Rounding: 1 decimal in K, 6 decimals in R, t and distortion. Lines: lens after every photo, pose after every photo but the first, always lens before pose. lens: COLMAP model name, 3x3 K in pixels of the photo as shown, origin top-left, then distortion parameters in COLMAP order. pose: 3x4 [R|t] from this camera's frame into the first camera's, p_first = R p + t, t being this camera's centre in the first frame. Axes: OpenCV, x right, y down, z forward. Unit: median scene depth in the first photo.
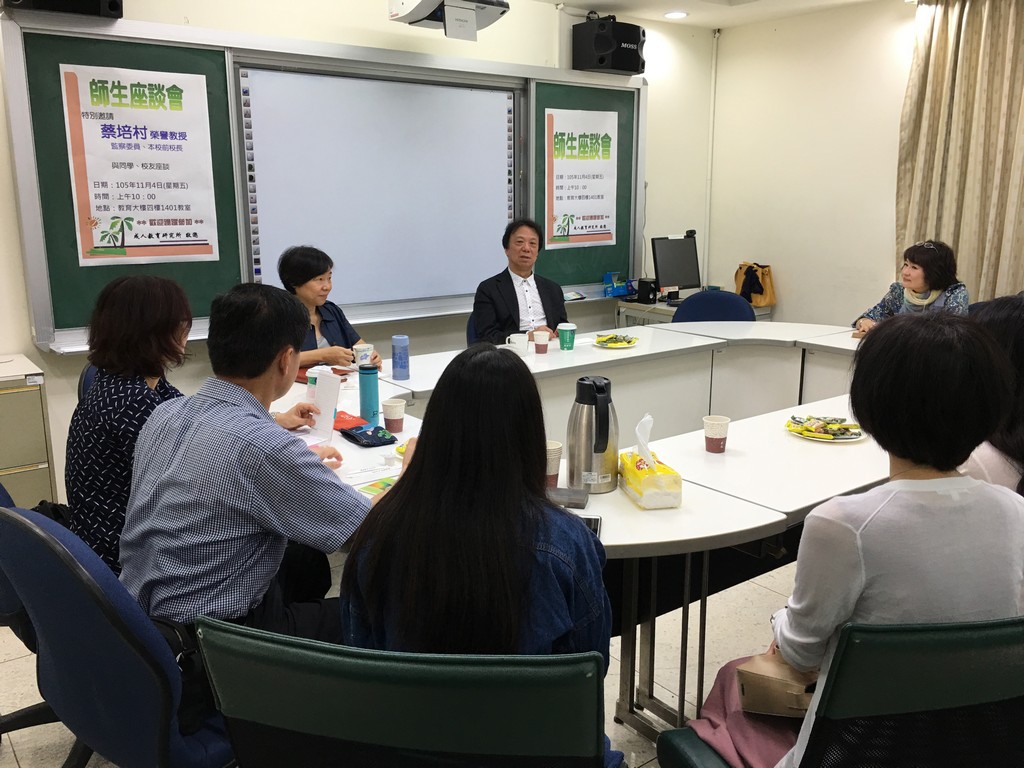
lens RADIAL K [[871.5, 0, 513.1], [0, 871.5, 383.2], [0, 0, 1]] dist [0.053996, -0.064895]
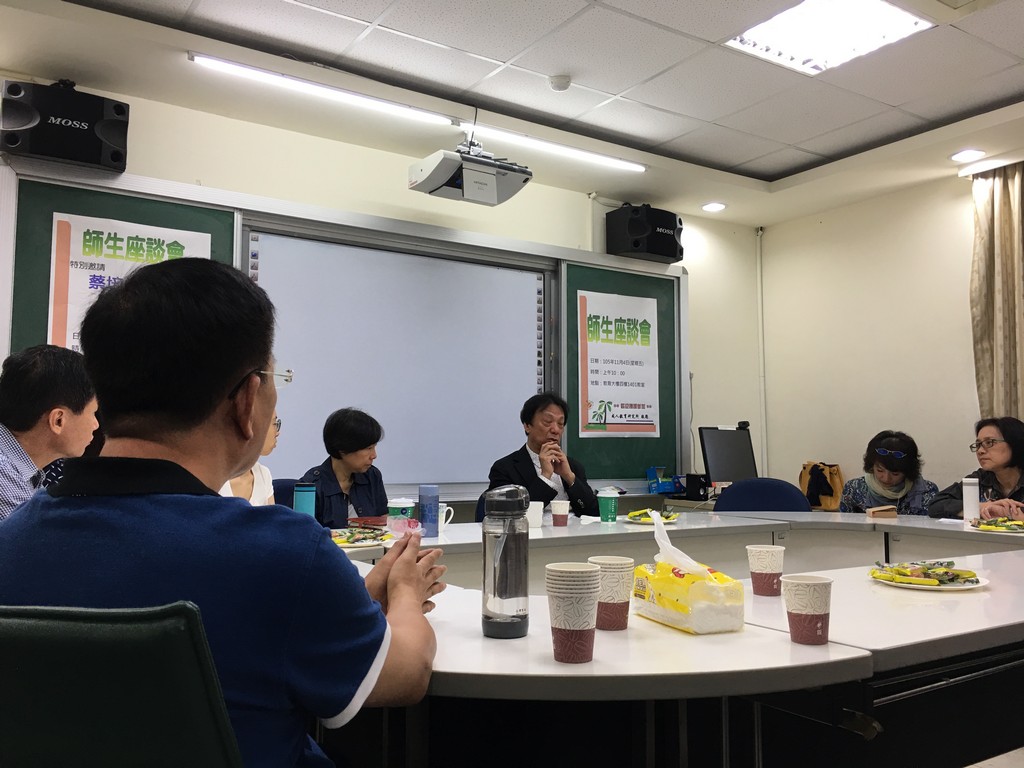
lens RADIAL K [[871.5, 0, 507.5], [0, 871.5, 380.2], [0, 0, 1]] dist [0.053996, -0.064895]
pose [[0.996753, -0.003621, -0.080436, 0.034647], [-0.019701, 0.957654, -0.287245, 0.050067], [0.078070, 0.287897, 0.954474, 0.111885]]
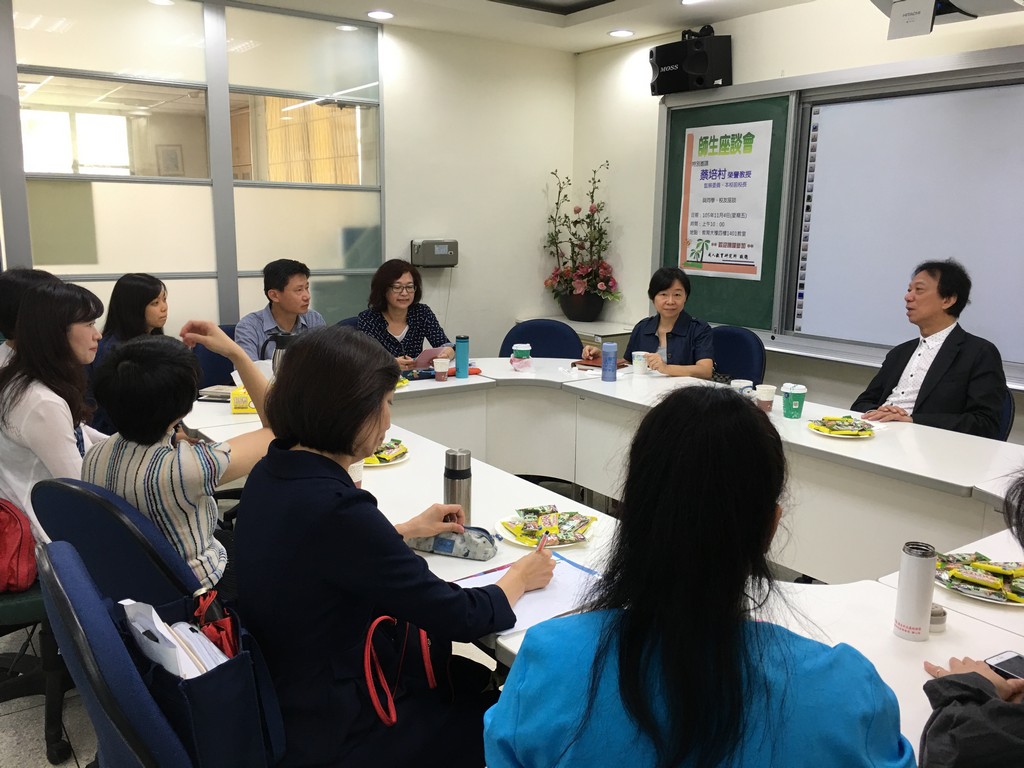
lens RADIAL K [[871.5, 0, 511.2], [0, 871.5, 384.7], [0, 0, 1]] dist [0.053996, -0.064895]
pose [[-0.025323, 0.195826, -0.980312, 1.107221], [-0.218551, 0.955820, 0.196579, -0.222112], [0.975497, 0.219226, 0.018593, 0.940630]]
